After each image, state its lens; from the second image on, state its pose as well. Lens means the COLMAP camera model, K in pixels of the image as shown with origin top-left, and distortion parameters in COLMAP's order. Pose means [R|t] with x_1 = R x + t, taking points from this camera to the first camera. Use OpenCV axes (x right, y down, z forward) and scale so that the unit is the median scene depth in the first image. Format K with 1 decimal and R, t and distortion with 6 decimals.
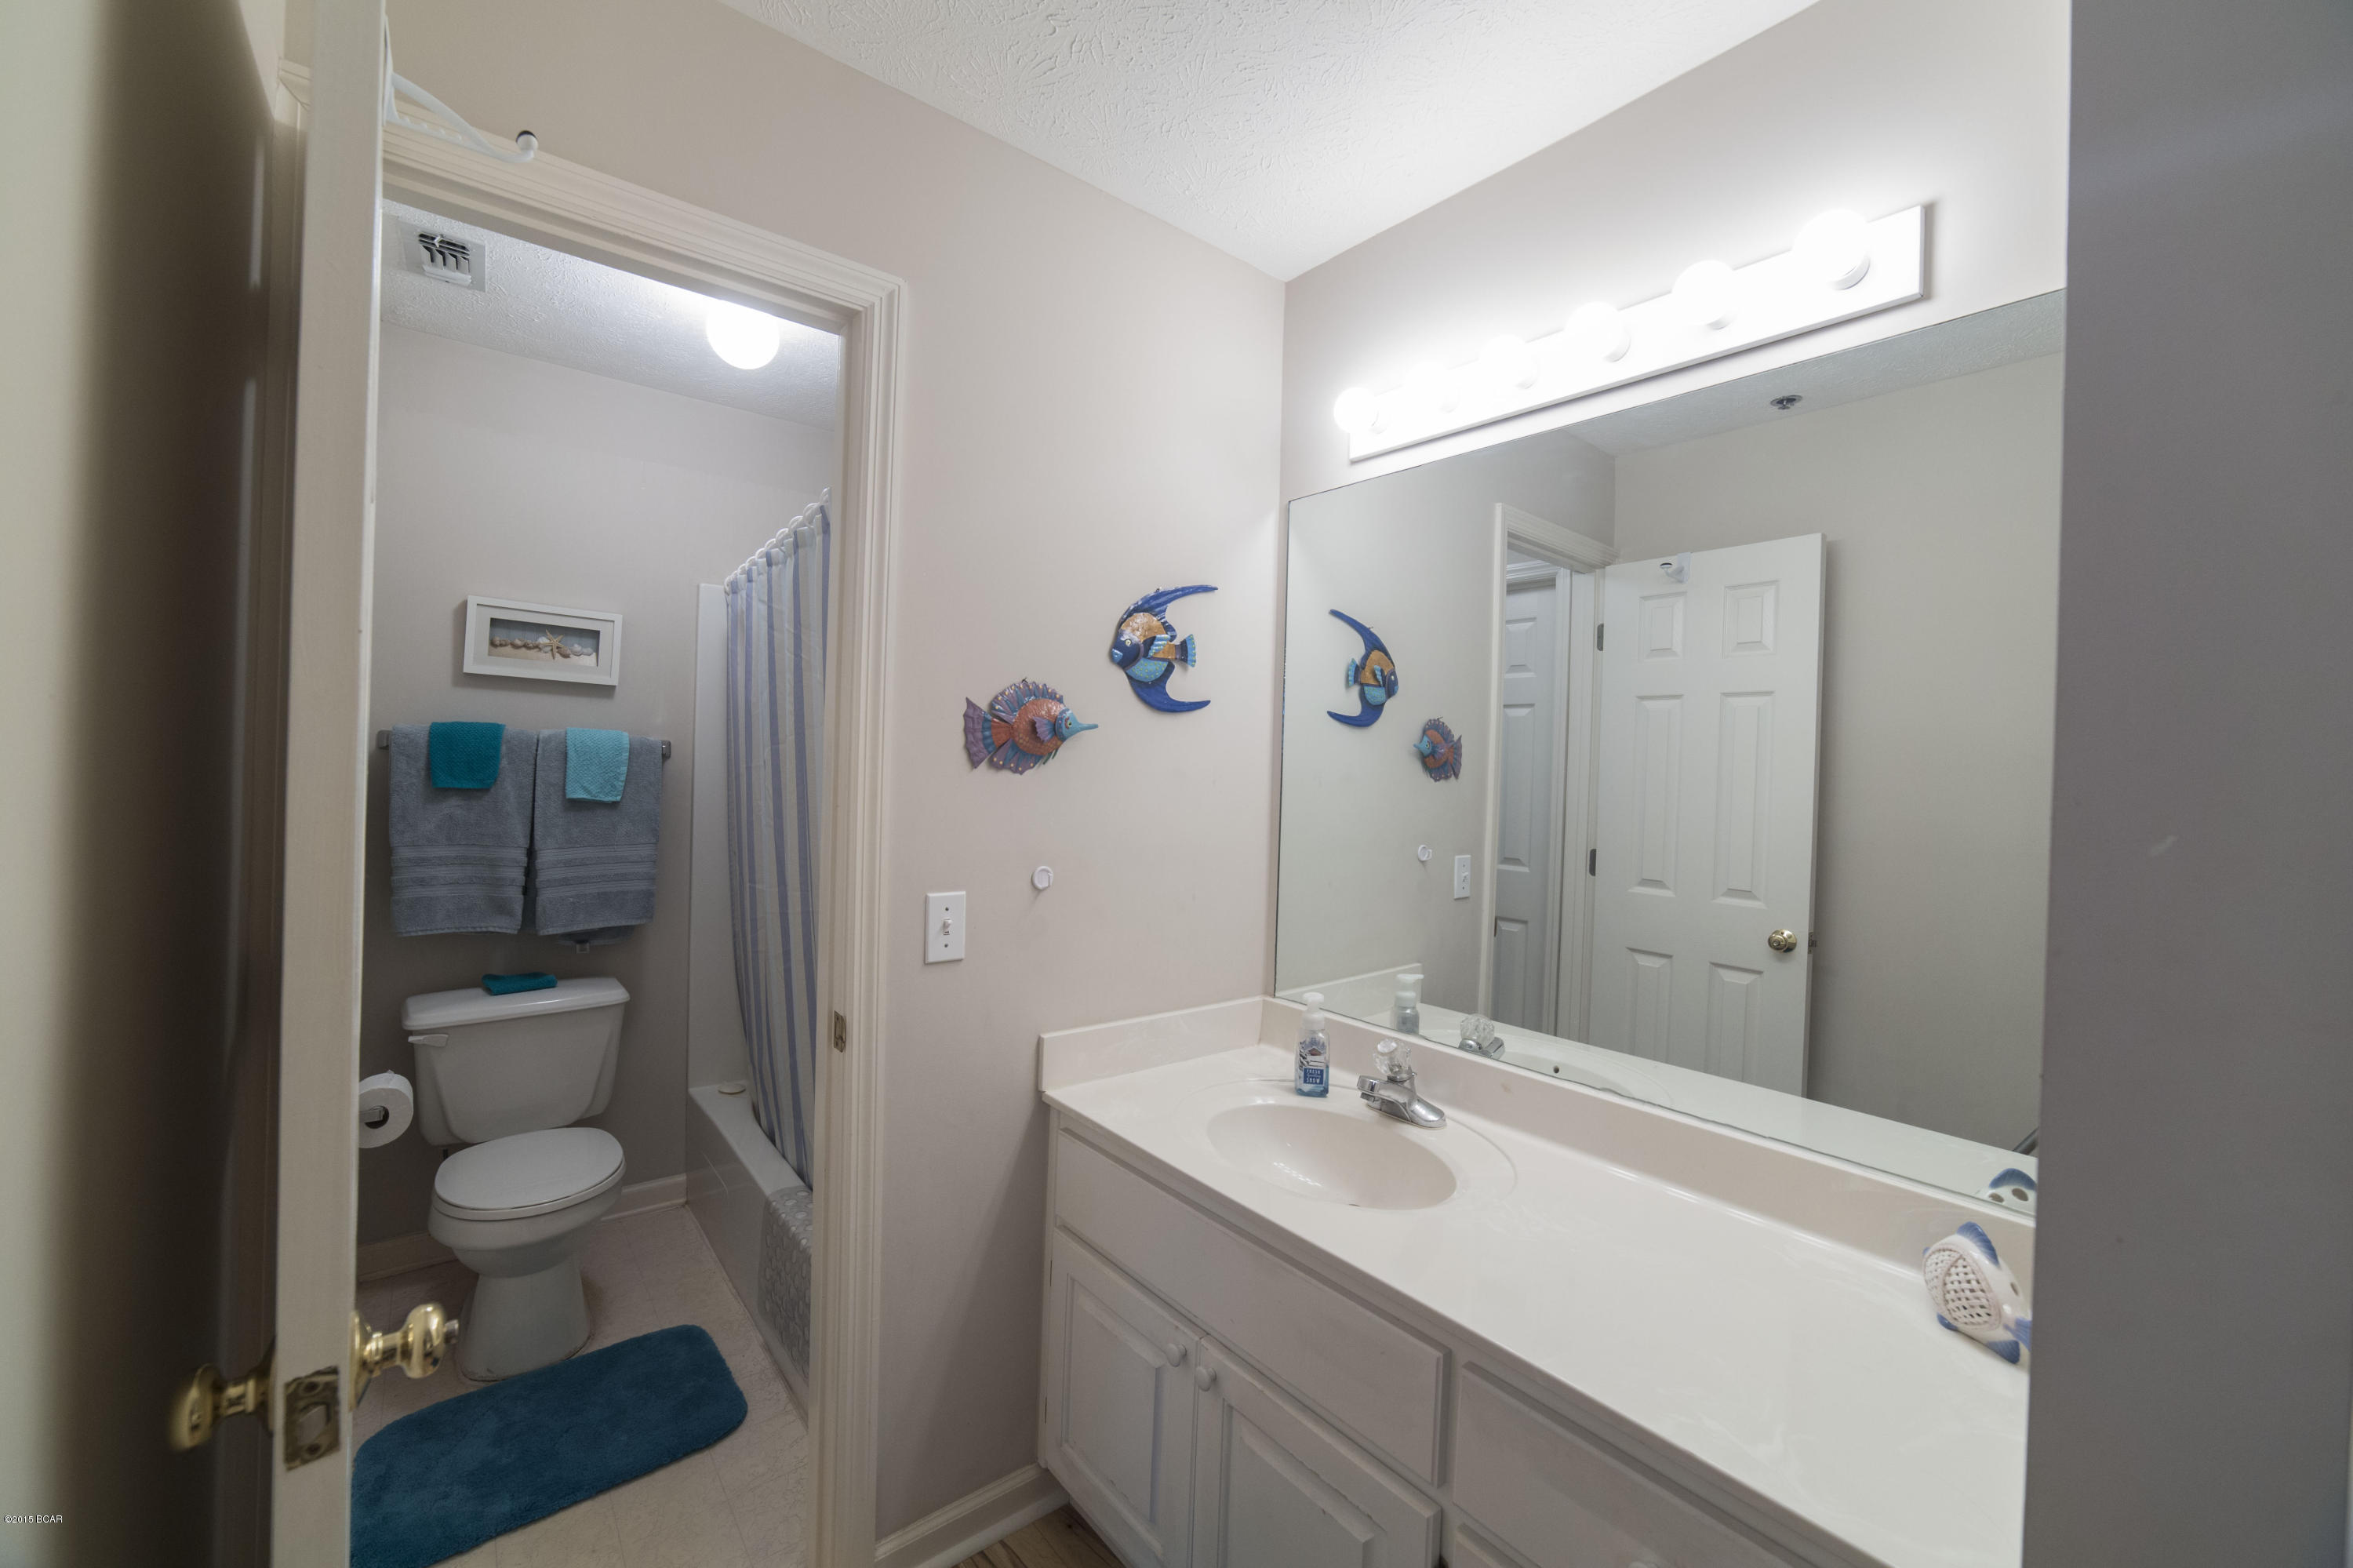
lens RADIAL K [[916.0, 0, 1176.2], [0, 916.0, 778.3], [0, 0, 1]] dist [-0.002639, 0.000311]
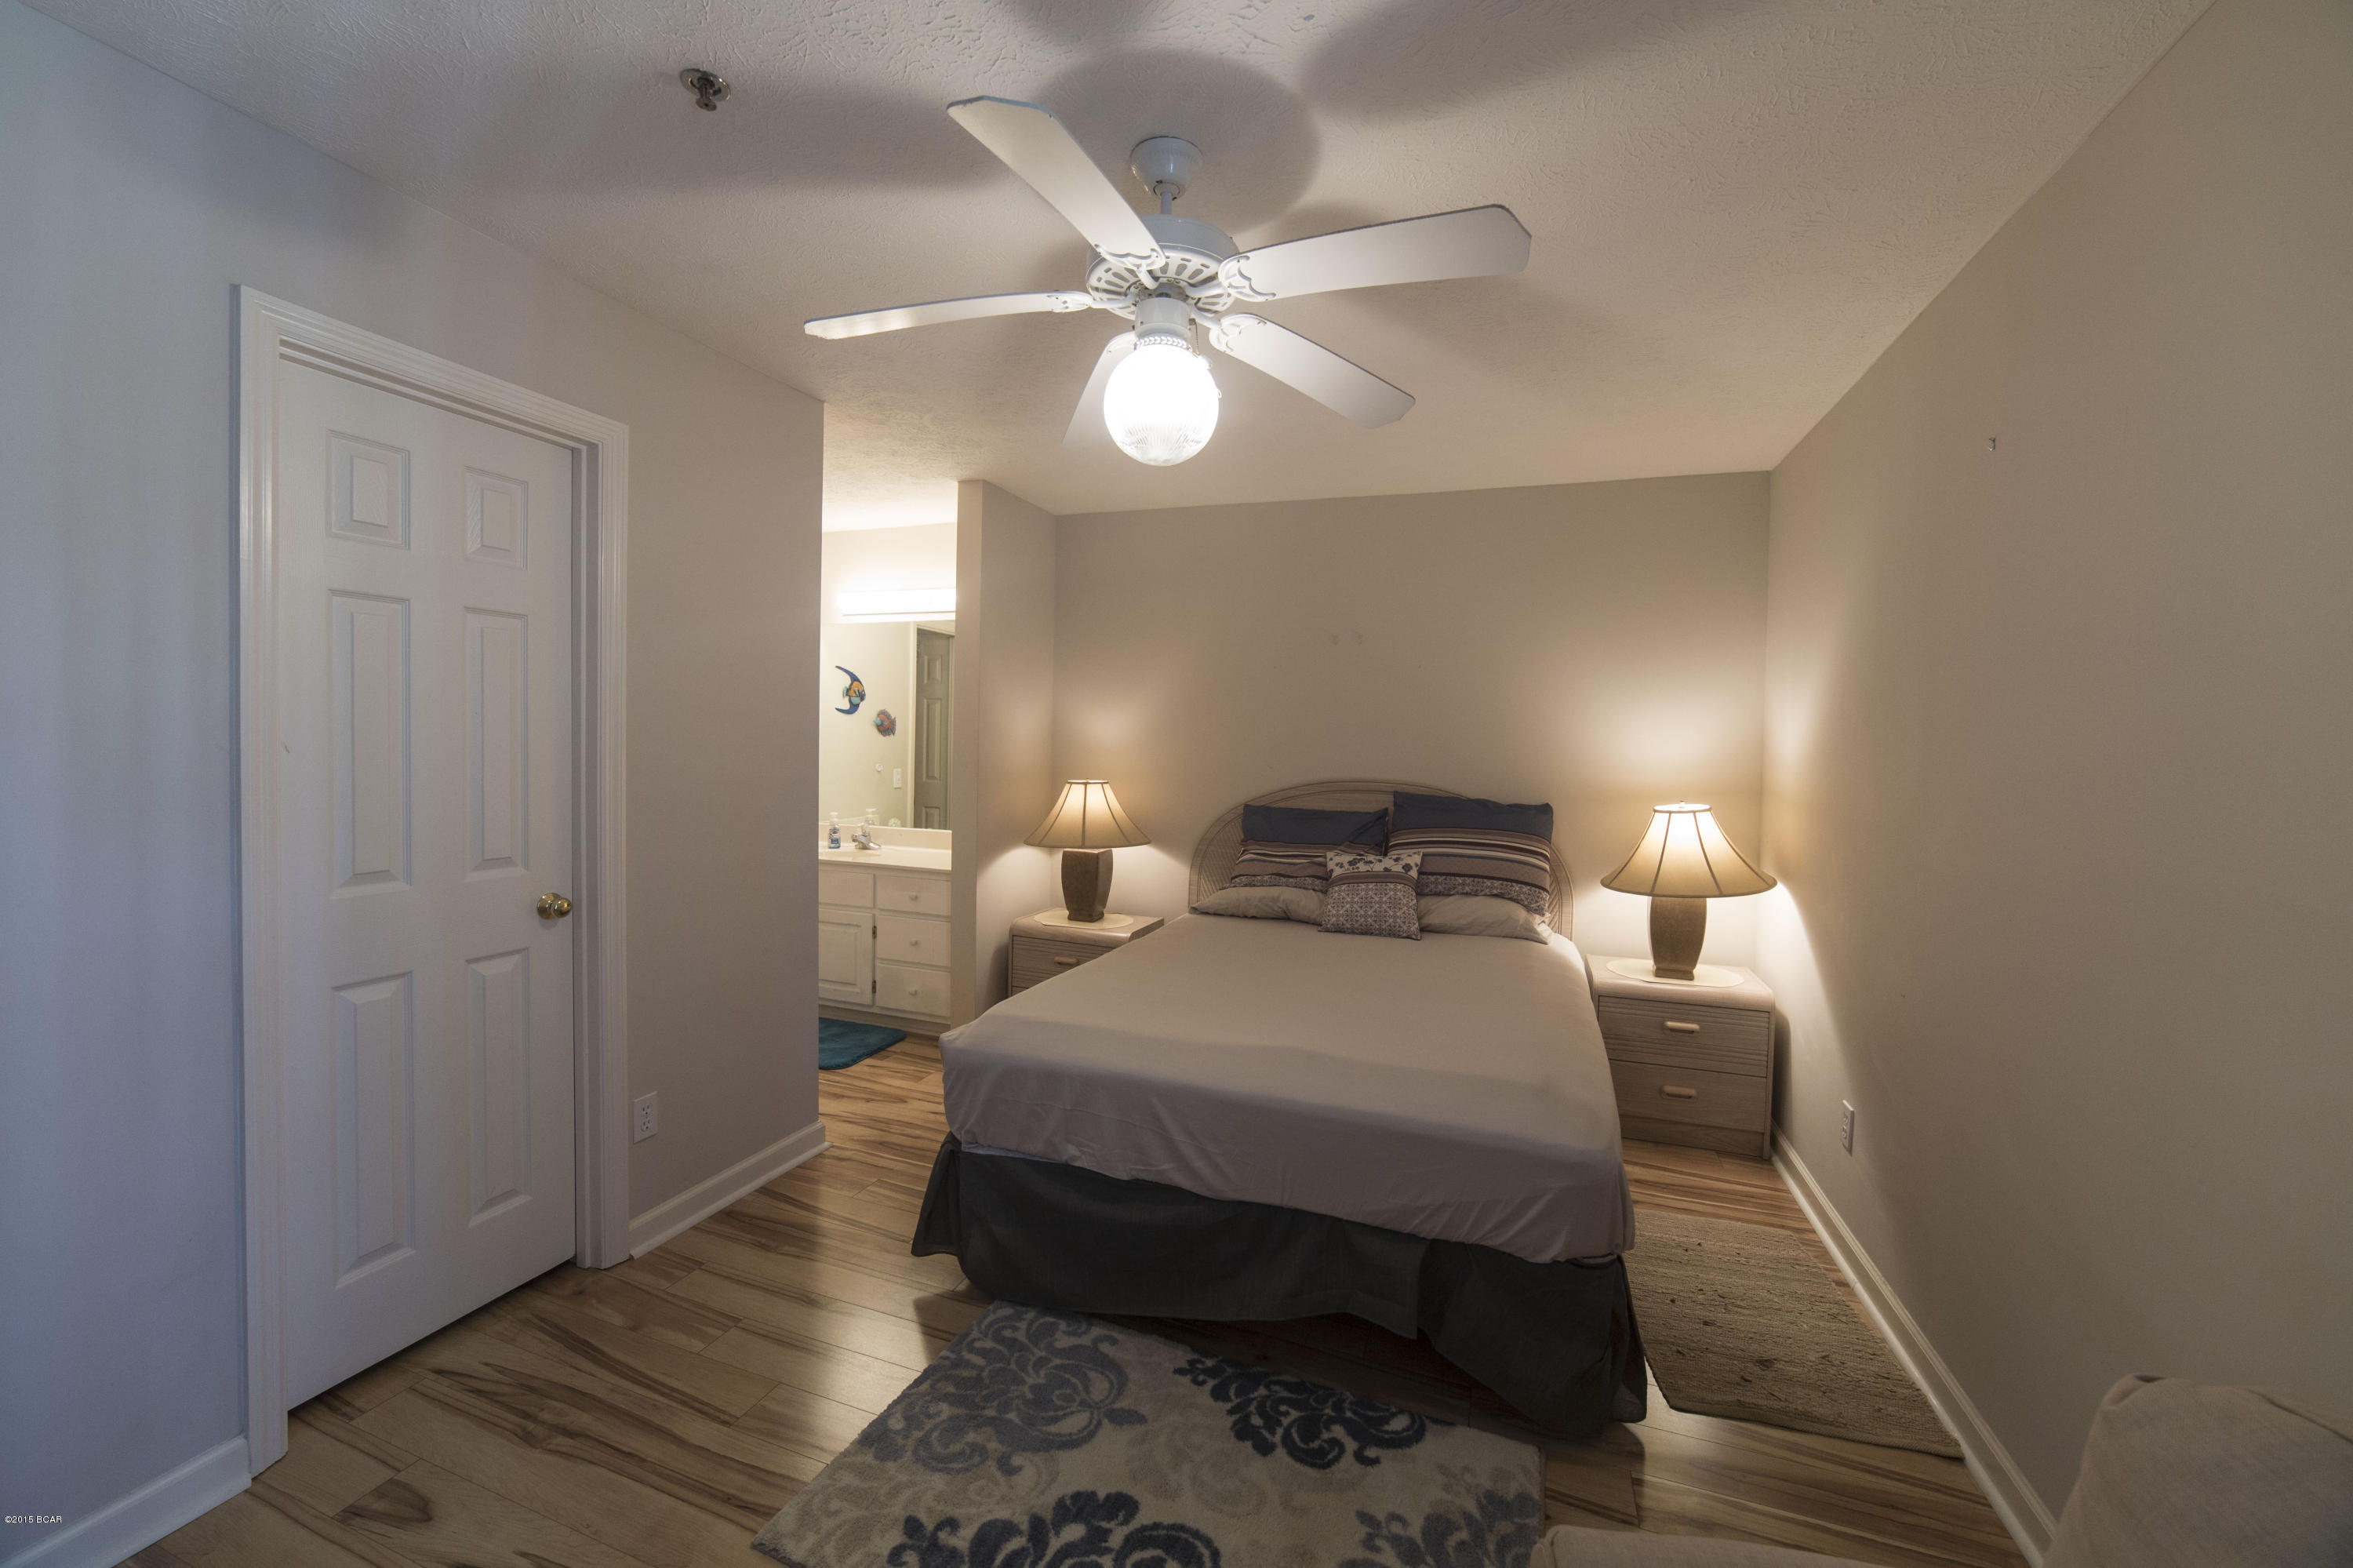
lens RADIAL K [[916.0, 0, 1169.2], [0, 916.0, 779.6], [0, 0, 1]] dist [-0.002639, 0.000311]
pose [[0.862182, -0.027243, 0.505865, -0.296574], [0.006953, 0.999095, 0.041956, 0.022120], [-0.506550, -0.032657, 0.861592, -1.502627]]
